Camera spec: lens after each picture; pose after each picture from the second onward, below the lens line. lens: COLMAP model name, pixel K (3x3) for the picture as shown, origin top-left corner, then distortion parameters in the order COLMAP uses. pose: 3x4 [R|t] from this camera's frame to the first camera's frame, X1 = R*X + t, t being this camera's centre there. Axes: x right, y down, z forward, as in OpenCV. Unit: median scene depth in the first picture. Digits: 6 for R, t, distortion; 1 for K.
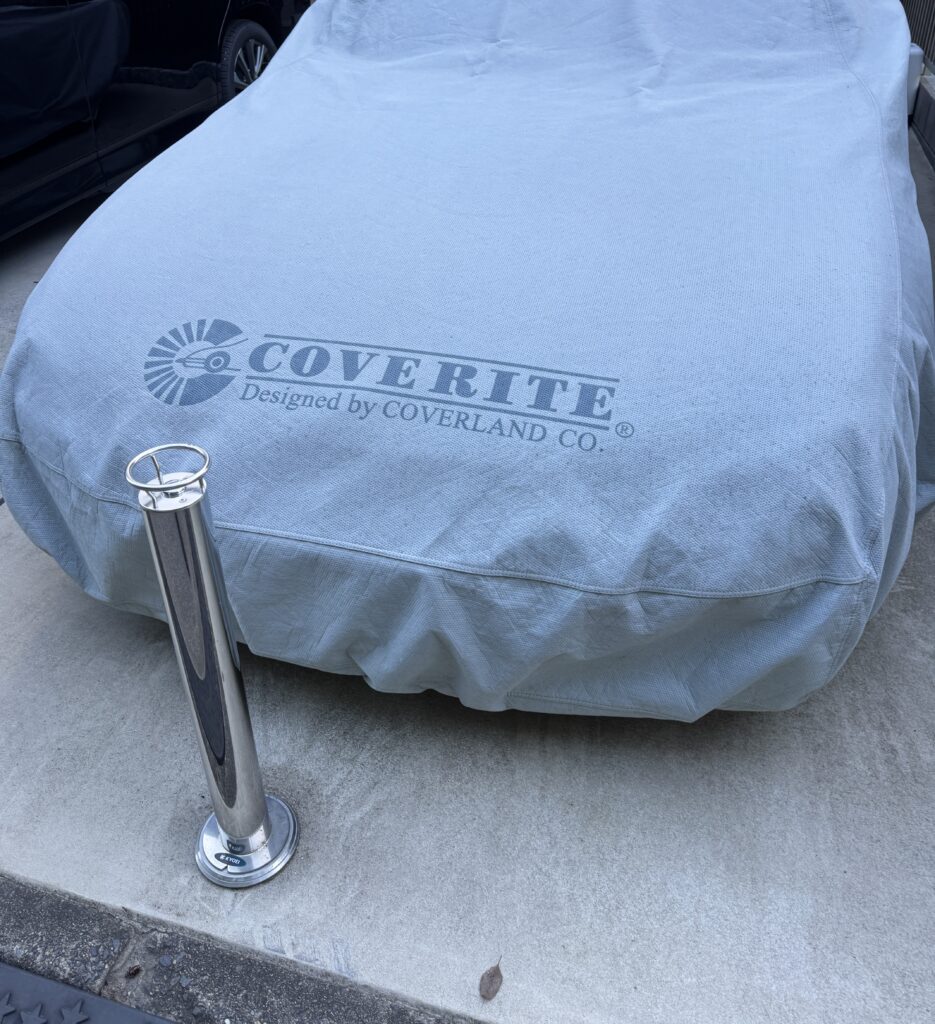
lens RADIAL K [[807.3, 0, 489.7], [0, 807.3, 469.2], [0, 0, 1]] dist [0.038511, -0.036611]
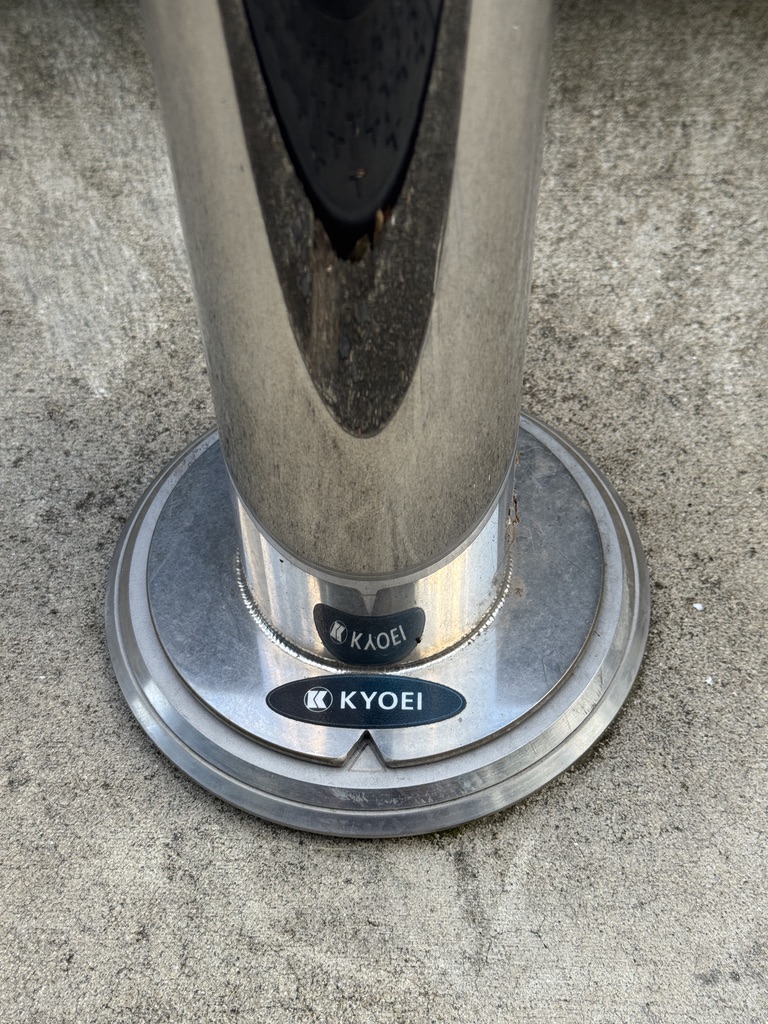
lens RADIAL K [[1451.2, 0, 390.4], [0, 1451.2, 524.7], [0, 0, 1]] dist [0.192607, -0.498441]
pose [[0.966140, -0.228360, 0.120105, -0.352920], [0.171135, 0.915515, 0.364066, 0.342149], [-0.193096, -0.331185, 0.923597, 0.744800]]
